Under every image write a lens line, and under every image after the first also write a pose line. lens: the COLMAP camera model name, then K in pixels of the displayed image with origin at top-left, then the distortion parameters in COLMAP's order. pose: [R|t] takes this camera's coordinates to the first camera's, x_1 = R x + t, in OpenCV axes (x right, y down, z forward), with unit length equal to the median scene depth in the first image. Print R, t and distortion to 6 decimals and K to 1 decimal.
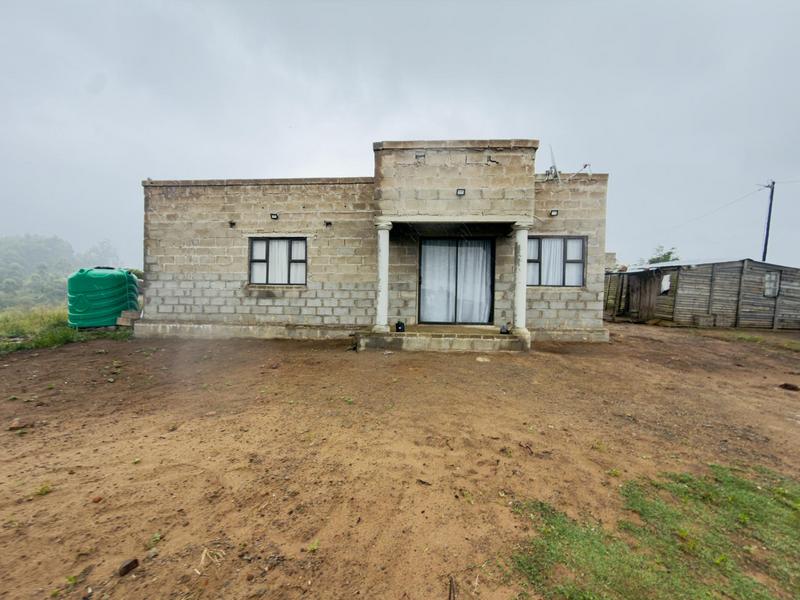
lens RADIAL K [[316.9, 0, 402.9], [0, 316.9, 297.4], [0, 0, 1]] dist [-0.000864, 0.000215]
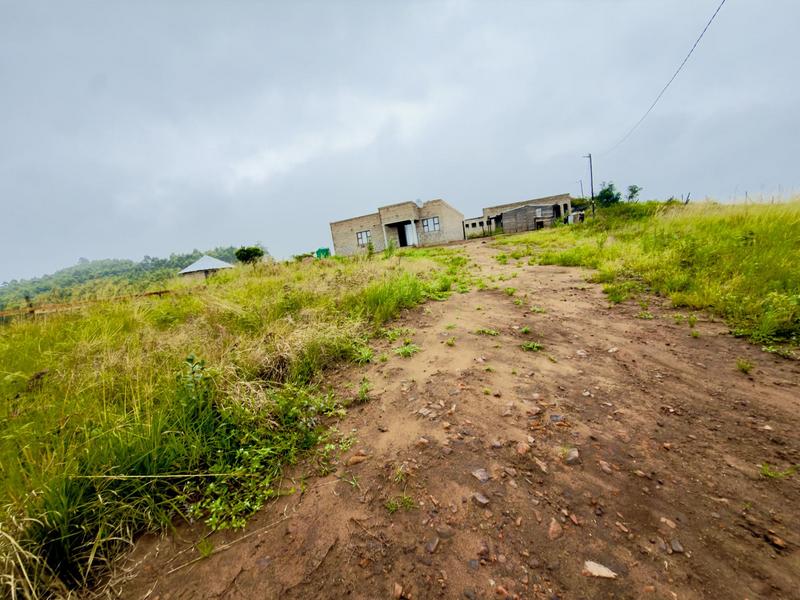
lens RADIAL K [[316.9, 0, 402.9], [0, 316.9, 297.4], [0, 0, 1]] dist [-0.000864, 0.000215]
pose [[0.946874, -0.119589, -0.298543, 1.132098], [0.148642, 0.985927, 0.076505, 0.384694], [0.285193, -0.116816, 0.951325, -2.654771]]
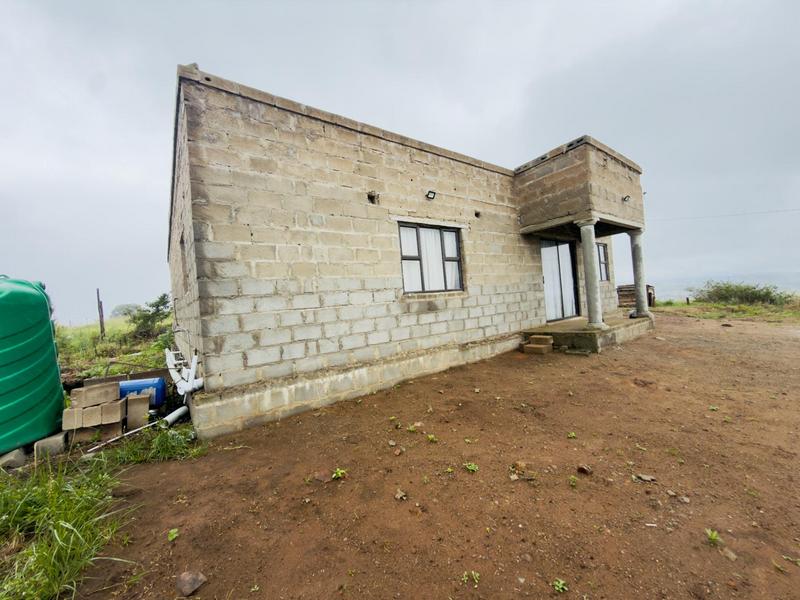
lens RADIAL K [[316.9, 0, 402.9], [0, 316.9, 297.4], [0, 0, 1]] dist [-0.000864, 0.000215]
pose [[0.751389, -0.061833, 0.656956, -0.911856], [0.092558, 0.995633, -0.012154, -0.026187], [-0.653336, 0.069939, 0.753831, 0.516019]]
